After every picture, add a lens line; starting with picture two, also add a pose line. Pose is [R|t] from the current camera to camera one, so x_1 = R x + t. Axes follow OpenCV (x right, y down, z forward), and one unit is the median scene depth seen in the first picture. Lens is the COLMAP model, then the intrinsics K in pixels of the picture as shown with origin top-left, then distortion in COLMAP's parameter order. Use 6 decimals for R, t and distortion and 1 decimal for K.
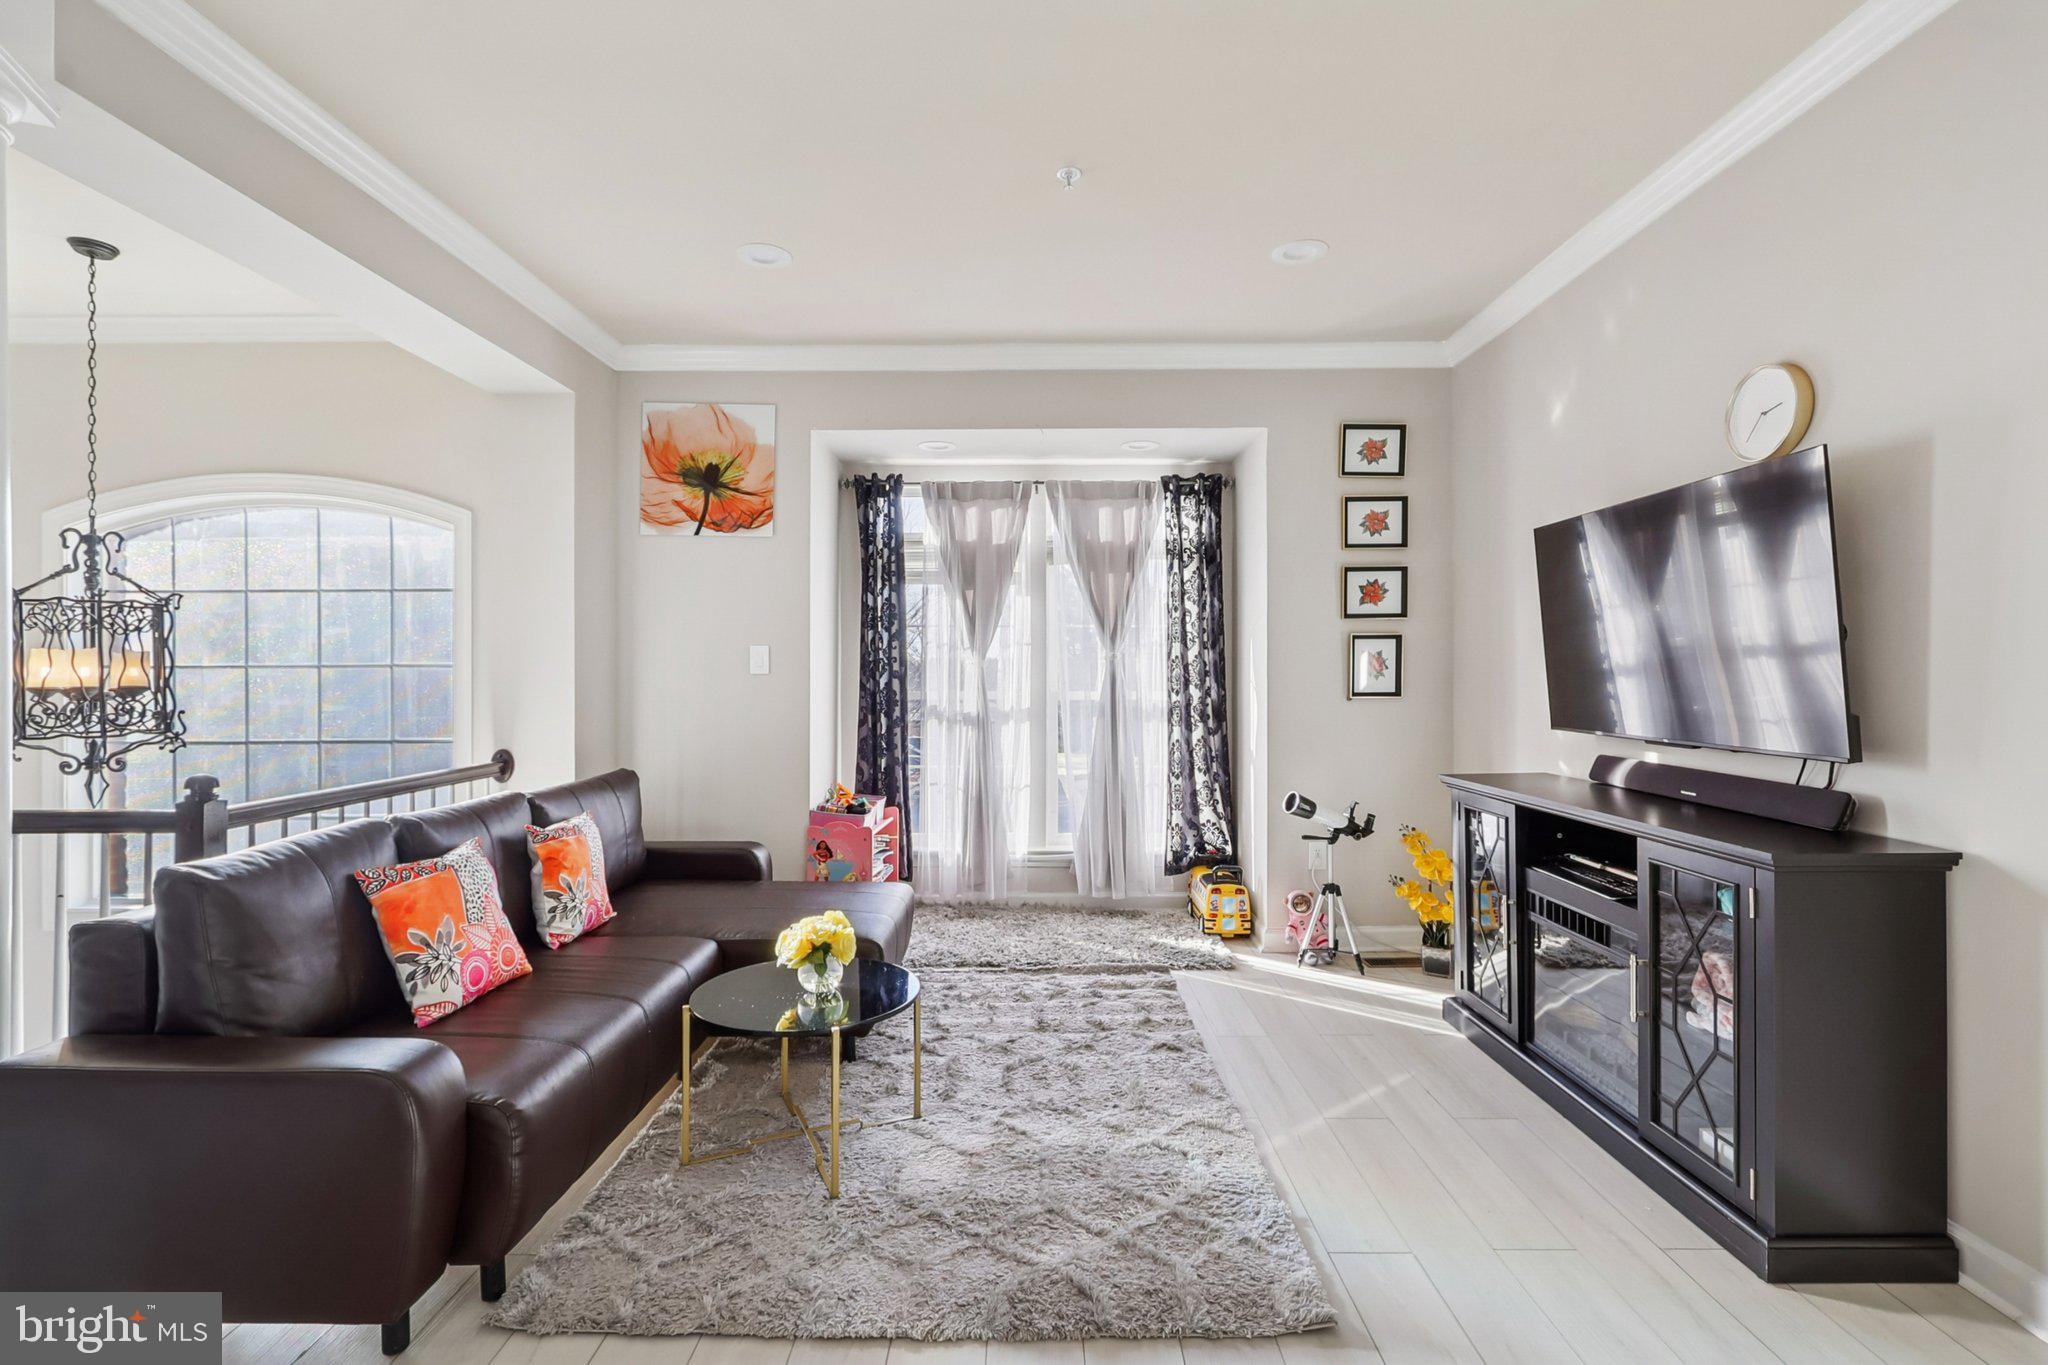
lens RADIAL K [[934.5, 0, 1022.9], [0, 934.5, 670.6], [0, 0, 1]] dist [0.000316, -0.000304]
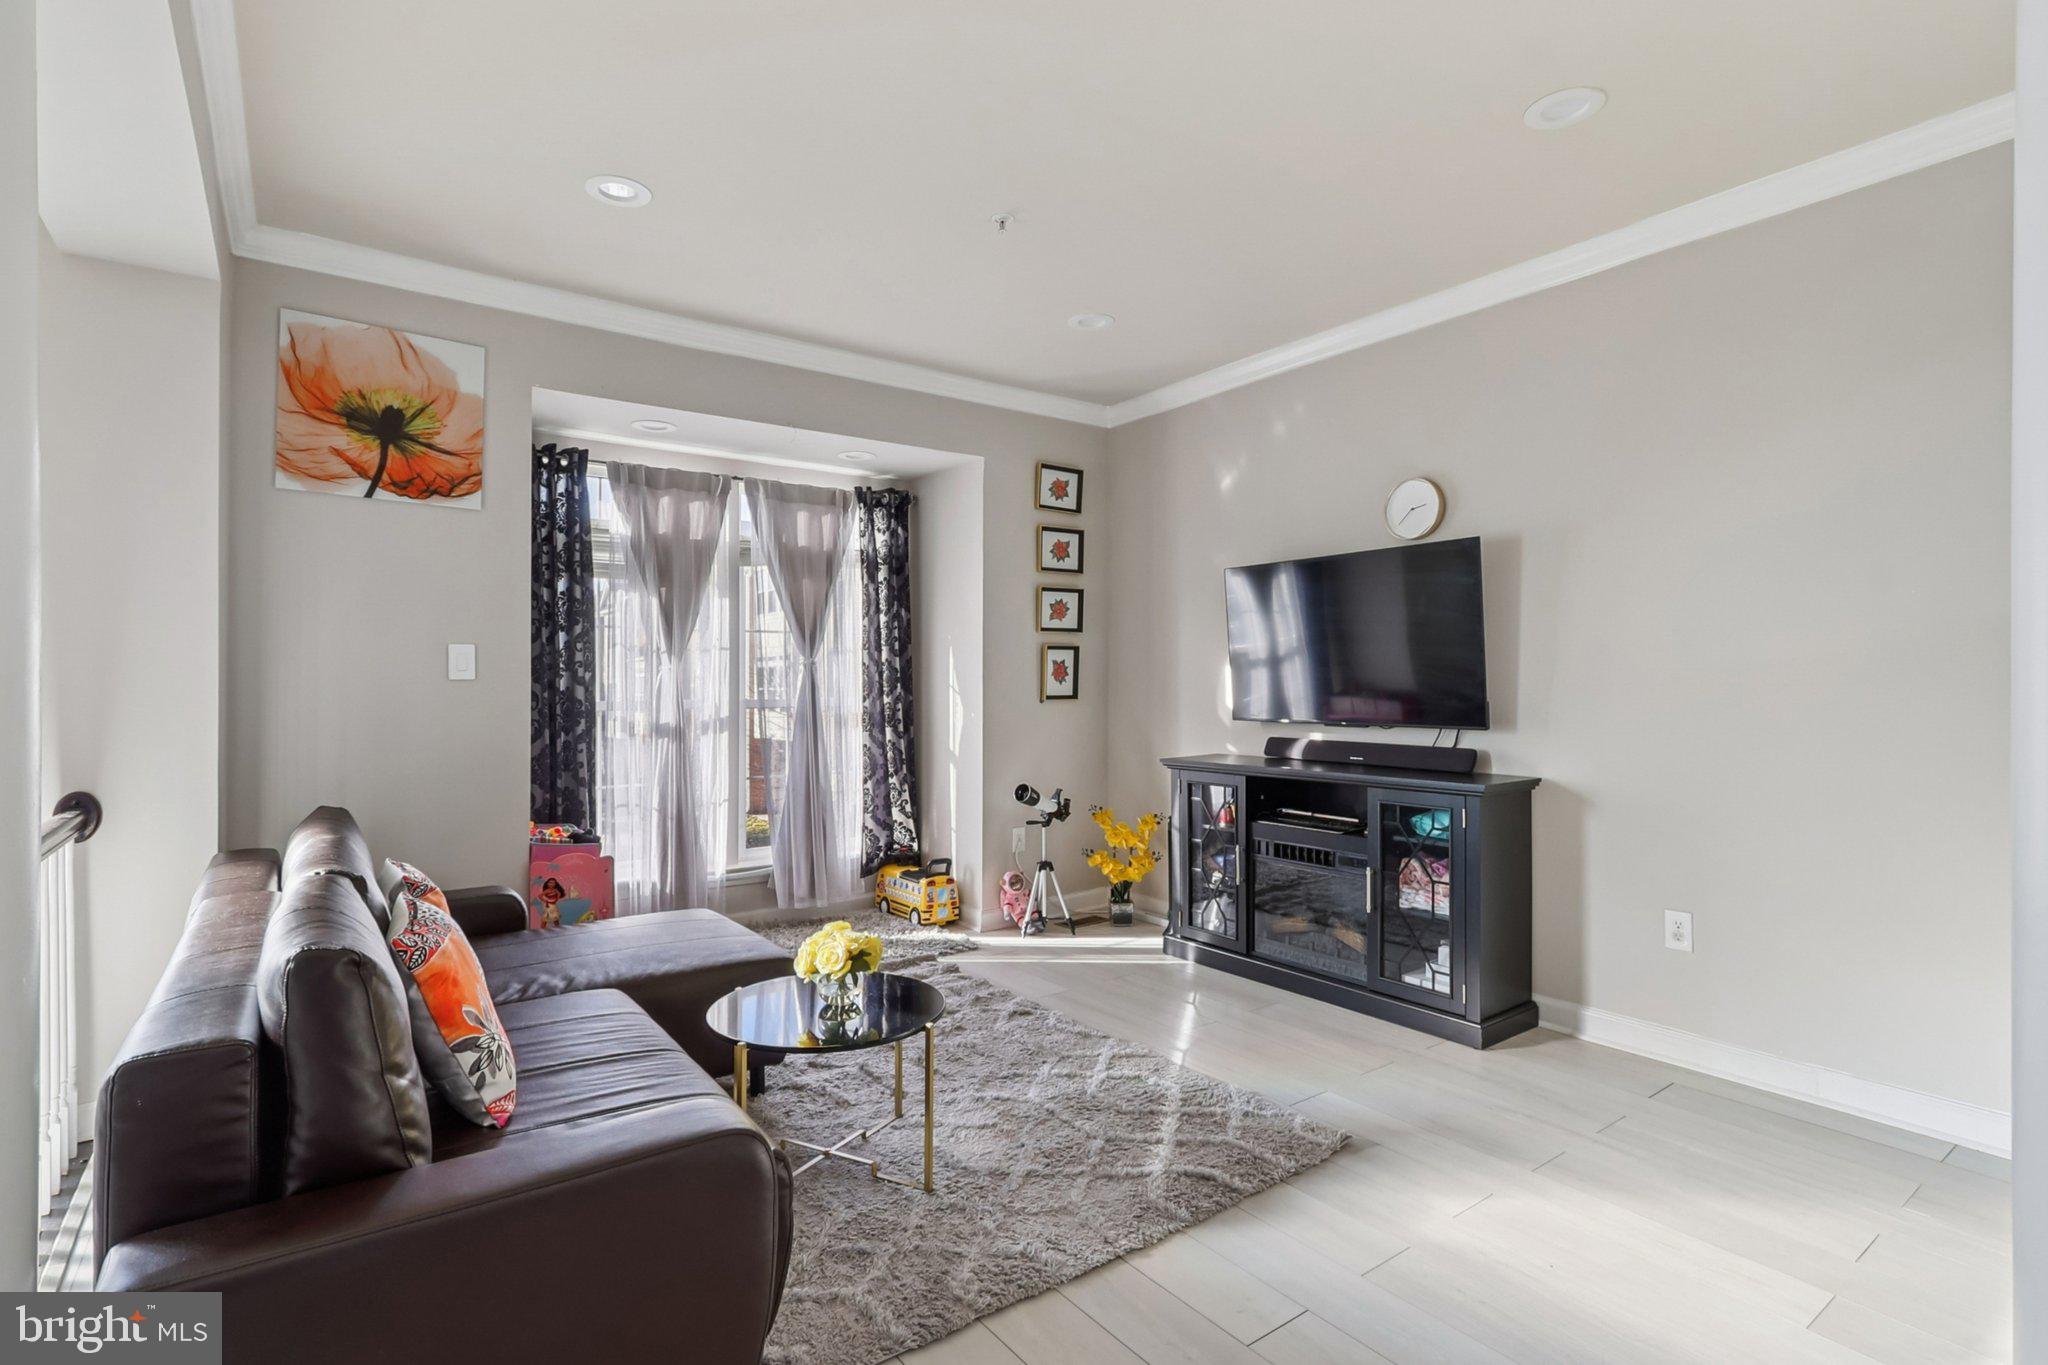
lens RADIAL K [[974.5, 0, 1011.0], [0, 974.5, 676.1], [0, 0, 1]] dist [0.007639, 0.000949]
pose [[0.808286, 0.002785, 0.588784, -0.395070], [0.001339, 0.999978, -0.006569, 0.006771], [-0.588789, 0.006098, 0.808264, 0.047163]]
